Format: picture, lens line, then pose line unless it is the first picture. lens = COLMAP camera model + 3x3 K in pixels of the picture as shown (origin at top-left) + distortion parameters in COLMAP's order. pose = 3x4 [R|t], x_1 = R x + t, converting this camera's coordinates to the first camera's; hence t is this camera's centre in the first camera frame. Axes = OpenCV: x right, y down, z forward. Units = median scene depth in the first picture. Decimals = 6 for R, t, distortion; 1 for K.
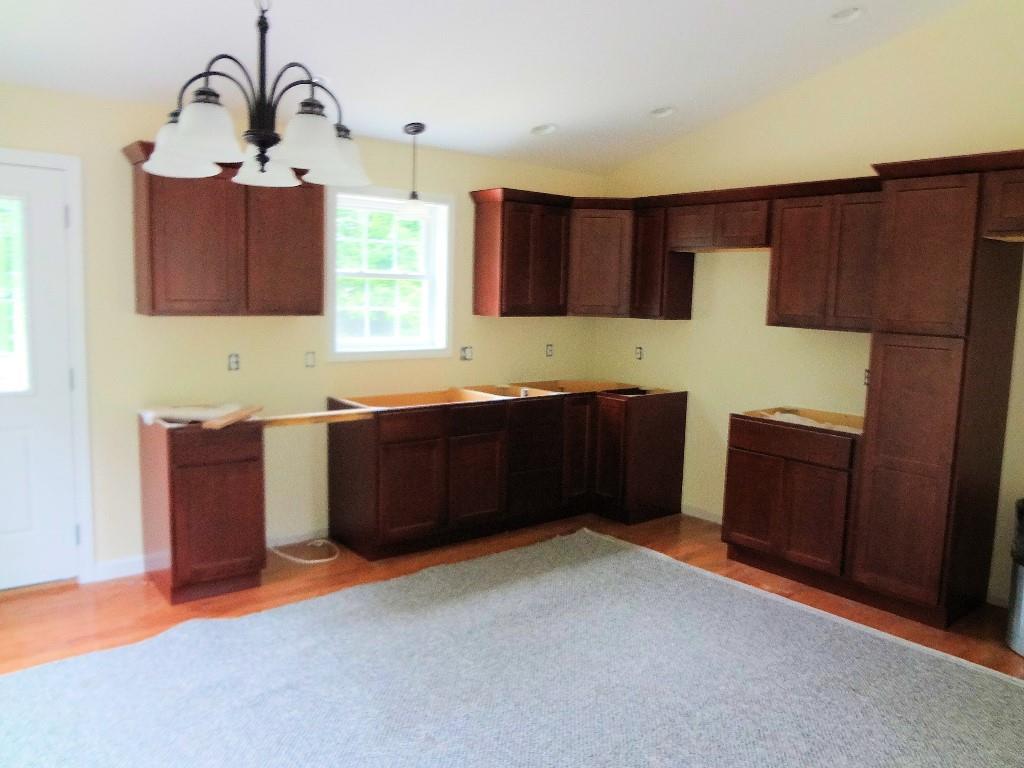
lens RADIAL K [[789.2, 0, 512.0], [0, 789.2, 384.0], [0, 0, 1]] dist [-0.057912, 0.008049]
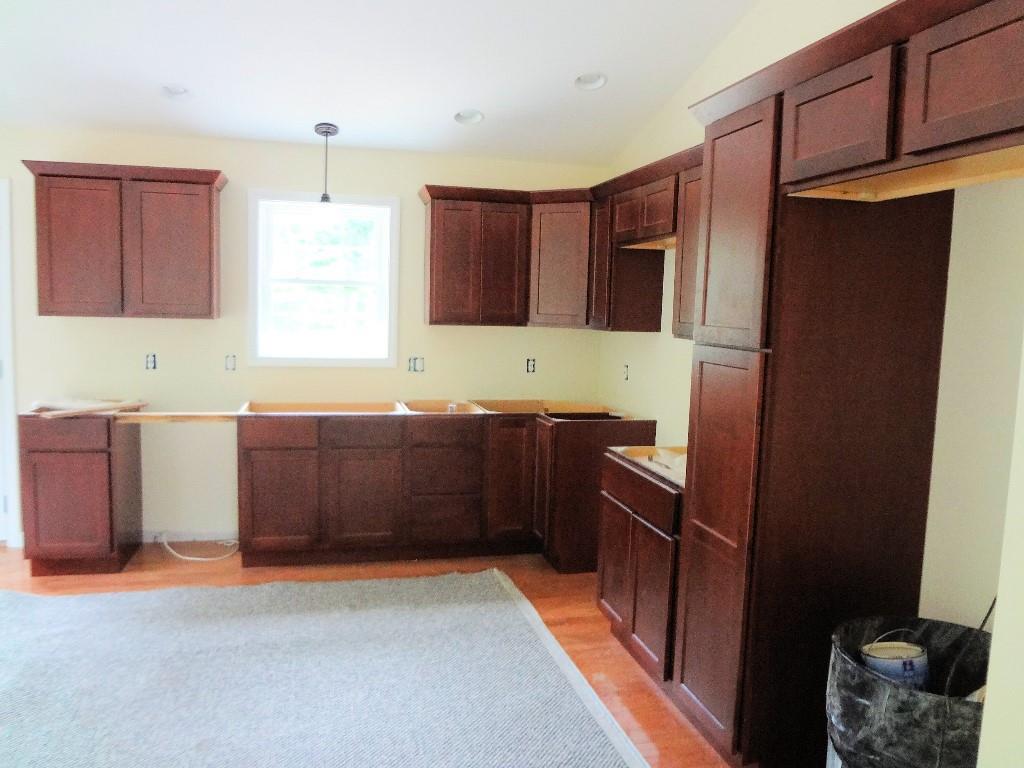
lens RADIAL K [[789.2, 0, 512.0], [0, 789.2, 384.0], [0, 0, 1]] dist [-0.057912, 0.008049]
pose [[0.901256, 0.047555, -0.430669, 0.509232], [-0.057649, 0.998283, -0.010410, -0.013576], [0.429434, 0.034209, 0.902450, 0.232684]]
